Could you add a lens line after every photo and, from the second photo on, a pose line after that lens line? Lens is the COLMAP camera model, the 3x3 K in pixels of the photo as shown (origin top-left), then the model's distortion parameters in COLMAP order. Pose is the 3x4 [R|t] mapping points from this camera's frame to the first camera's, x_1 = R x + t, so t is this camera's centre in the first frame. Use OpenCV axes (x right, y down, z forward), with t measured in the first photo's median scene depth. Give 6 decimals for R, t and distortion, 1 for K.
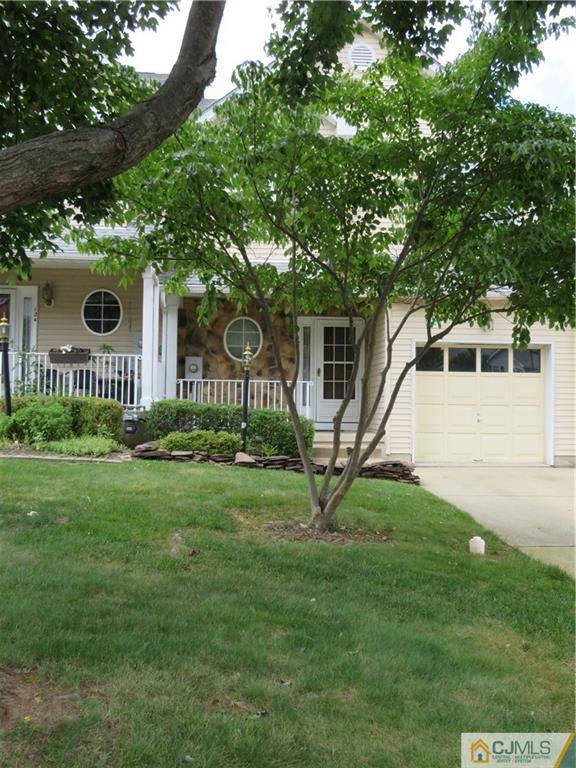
lens RADIAL K [[736.9, 0, 288.0], [0, 736.9, 384.0], [0, 0, 1]] dist [-0.053432, -0.001848]
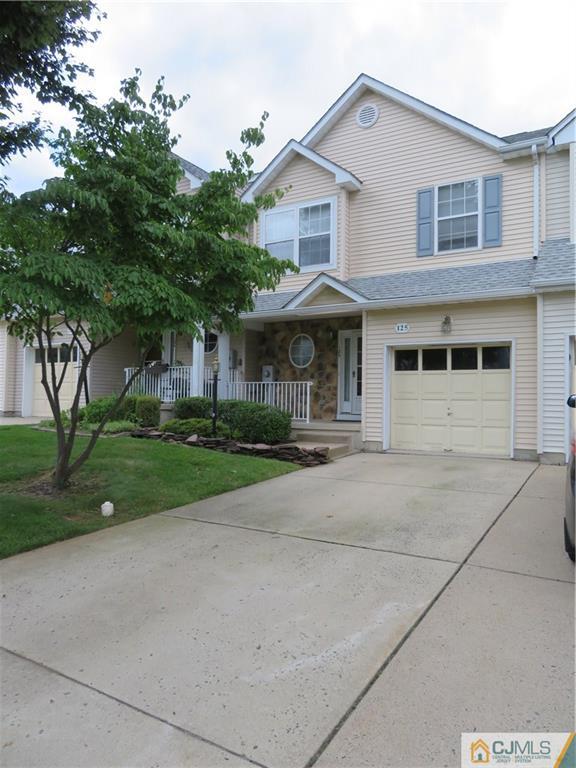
lens RADIAL K [[553.4, 0, 288.0], [0, 553.4, 384.0], [0, 0, 1]] dist [-0.005562, -0.000078]
pose [[0.841997, -0.019806, -0.539118, 0.503195], [0.017715, 0.999802, -0.009063, 0.007868], [0.539191, -0.001920, 0.842181, 0.169008]]
